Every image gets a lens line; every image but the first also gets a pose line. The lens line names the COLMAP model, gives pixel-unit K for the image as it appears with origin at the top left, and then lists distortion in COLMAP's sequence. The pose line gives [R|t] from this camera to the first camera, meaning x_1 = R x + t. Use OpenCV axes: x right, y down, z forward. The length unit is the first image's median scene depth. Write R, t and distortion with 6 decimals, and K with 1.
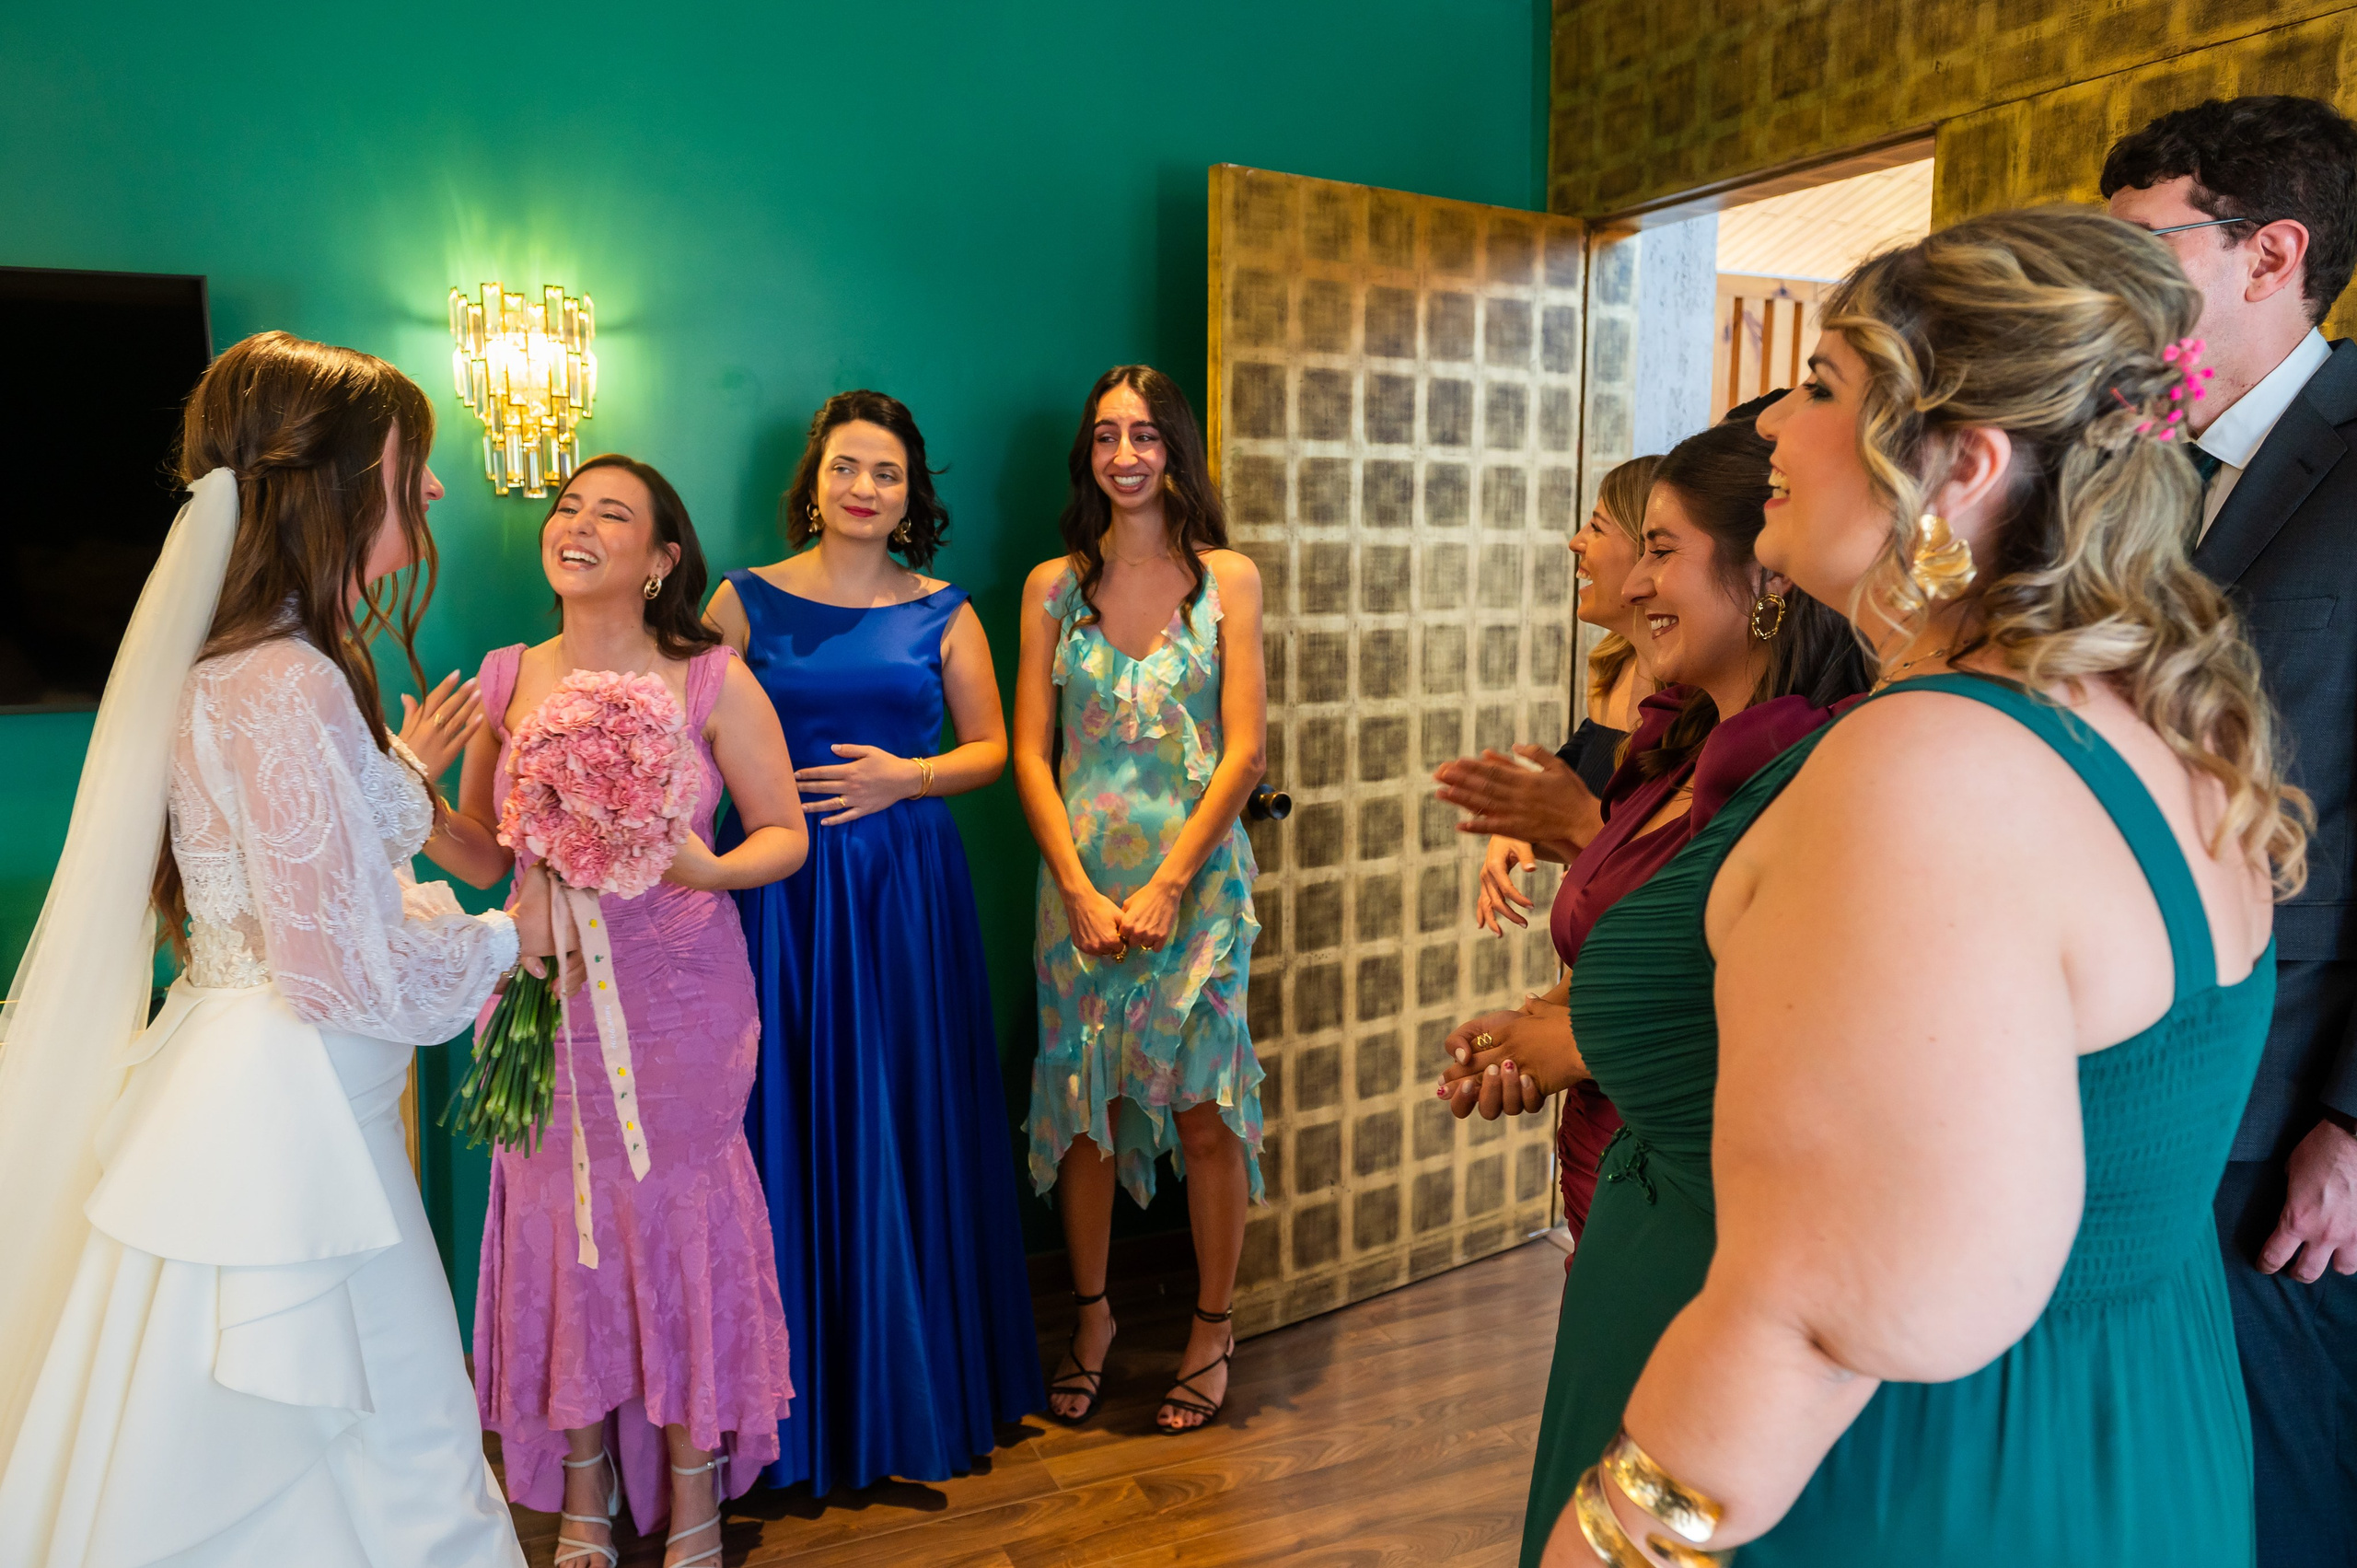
lens RADIAL K [[1709.5, 0, 1178.2], [0, 1709.5, 784.4], [0, 0, 1]] dist [0.058697, 0.007552]
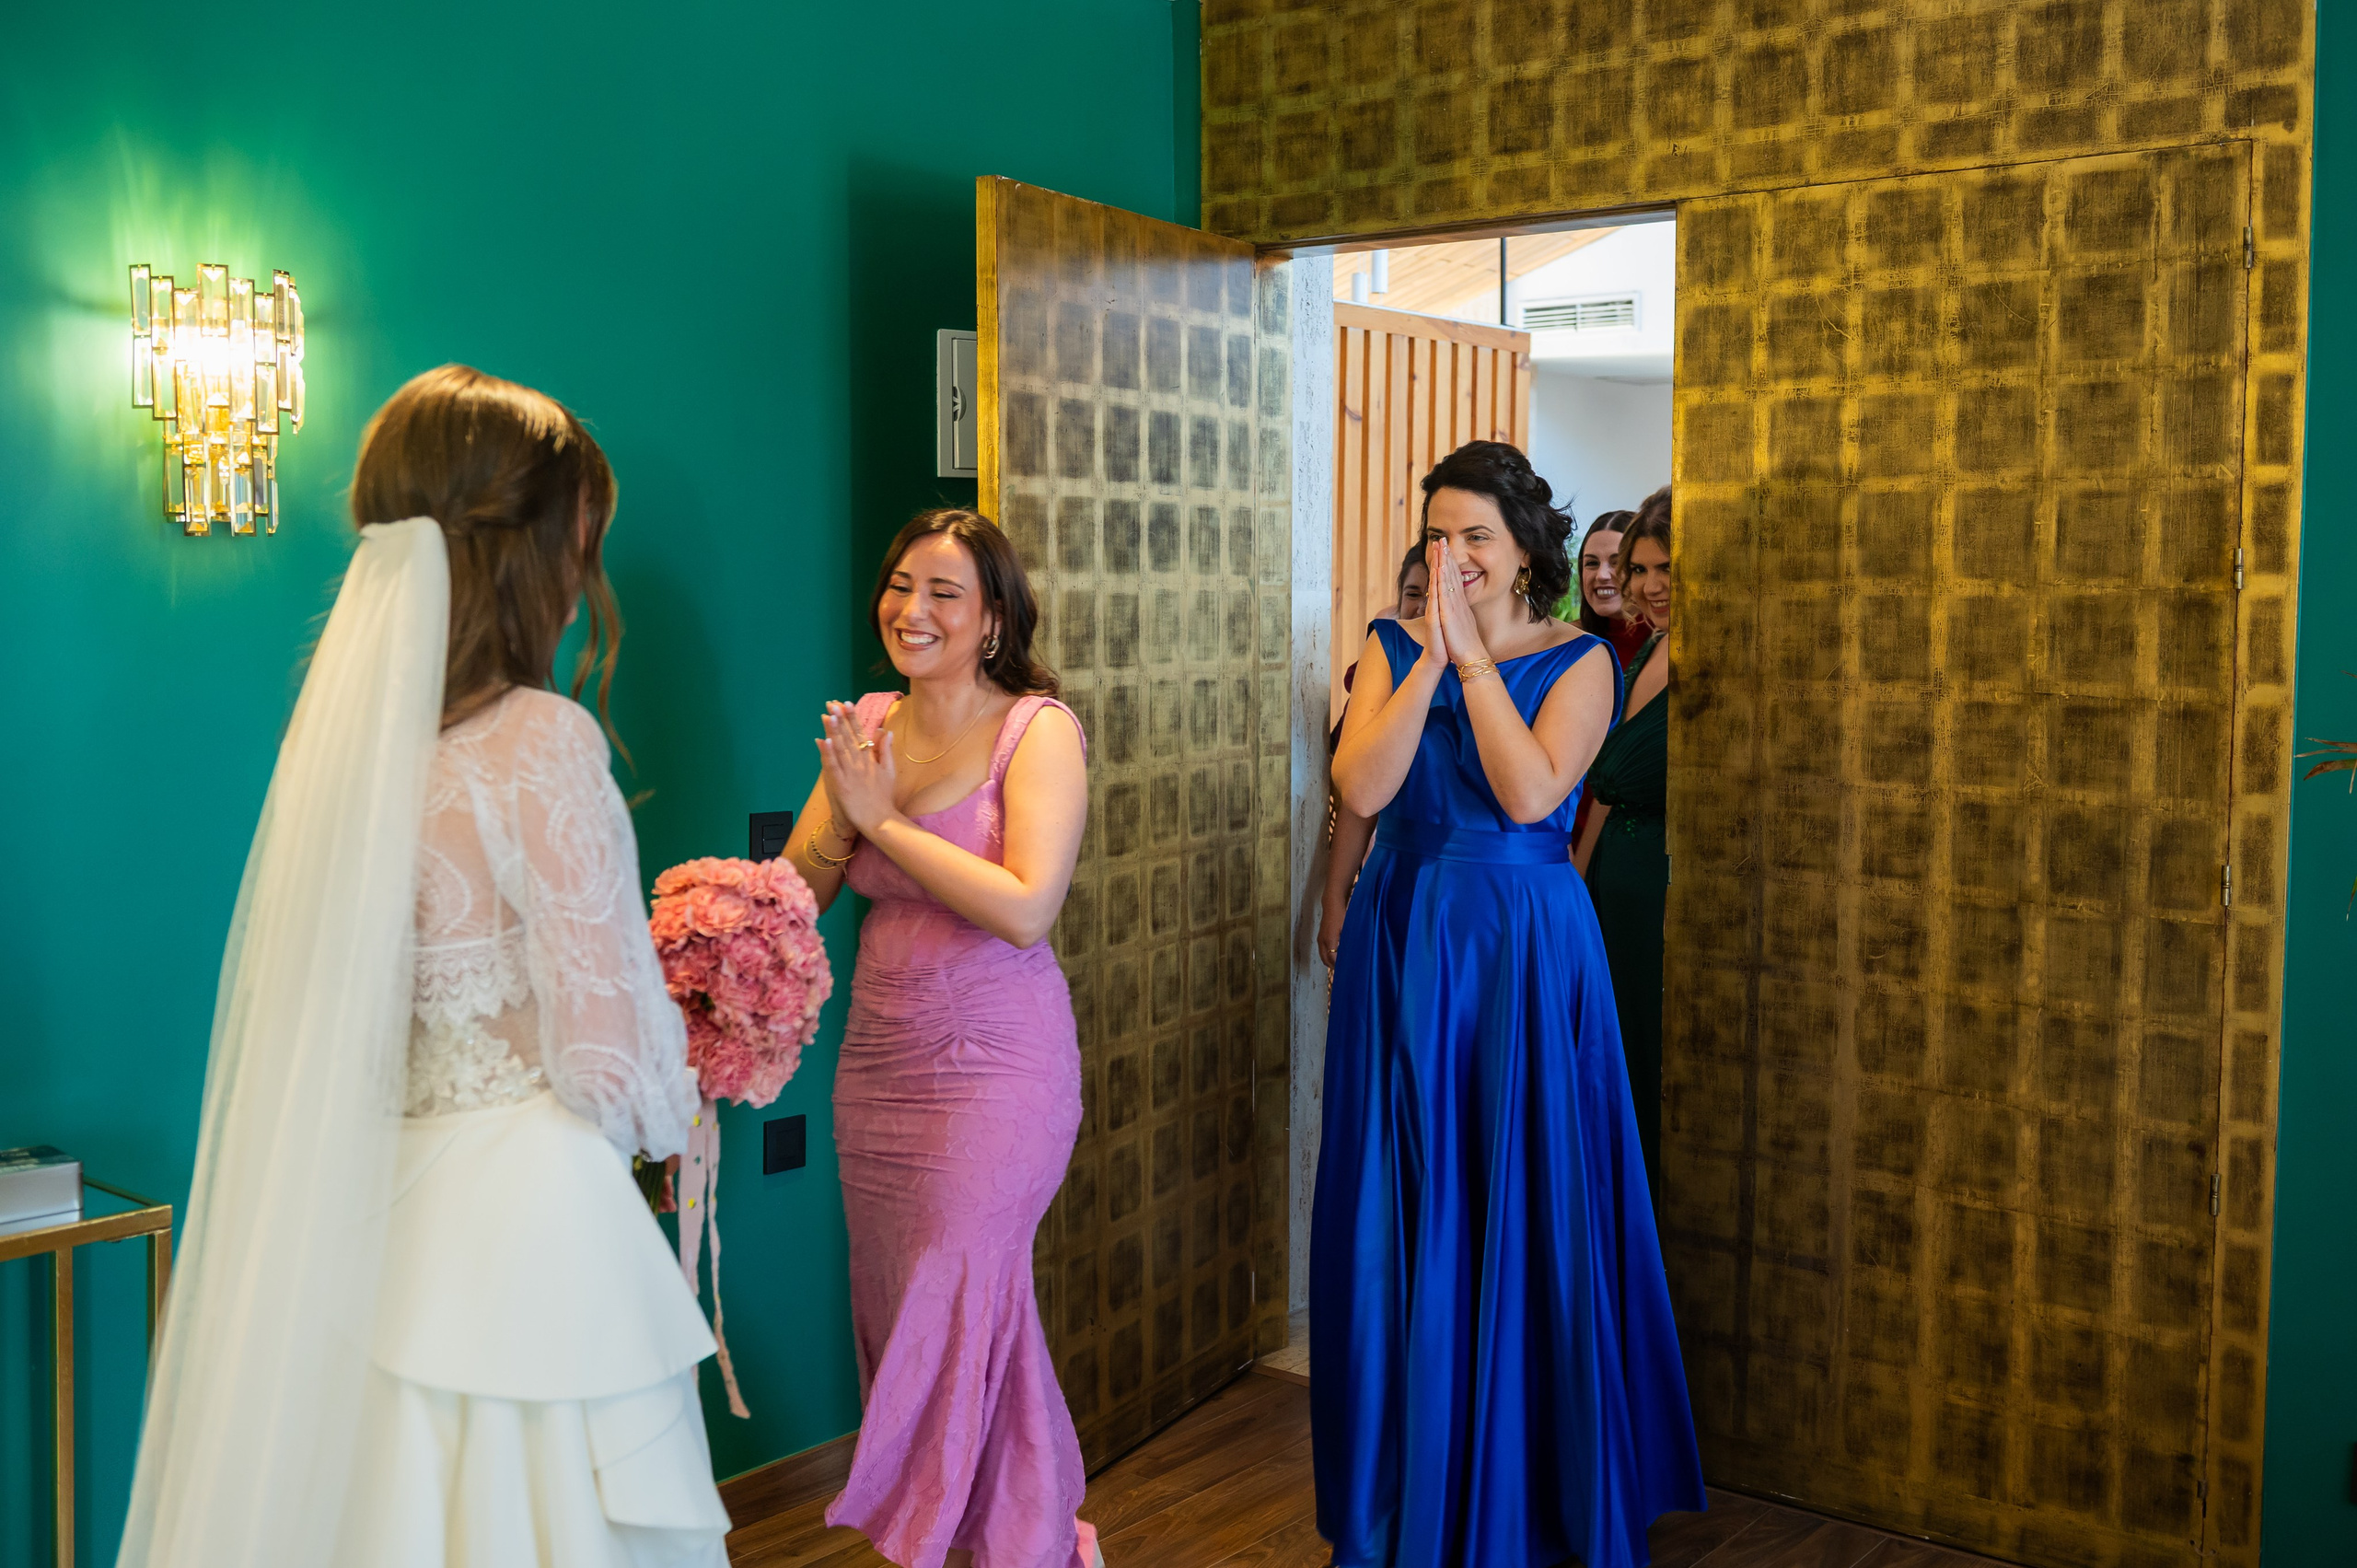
lens RADIAL K [[2439.4, 0, 1179.0], [0, 2439.4, 782.9], [0, 0, 1]] dist [0.091299, 0.000000]
pose [[0.899355, -0.039107, 0.435467, -0.426318], [0.063287, 0.997146, -0.041158, 0.015094], [-0.432614, 0.064575, 0.899264, -0.165423]]
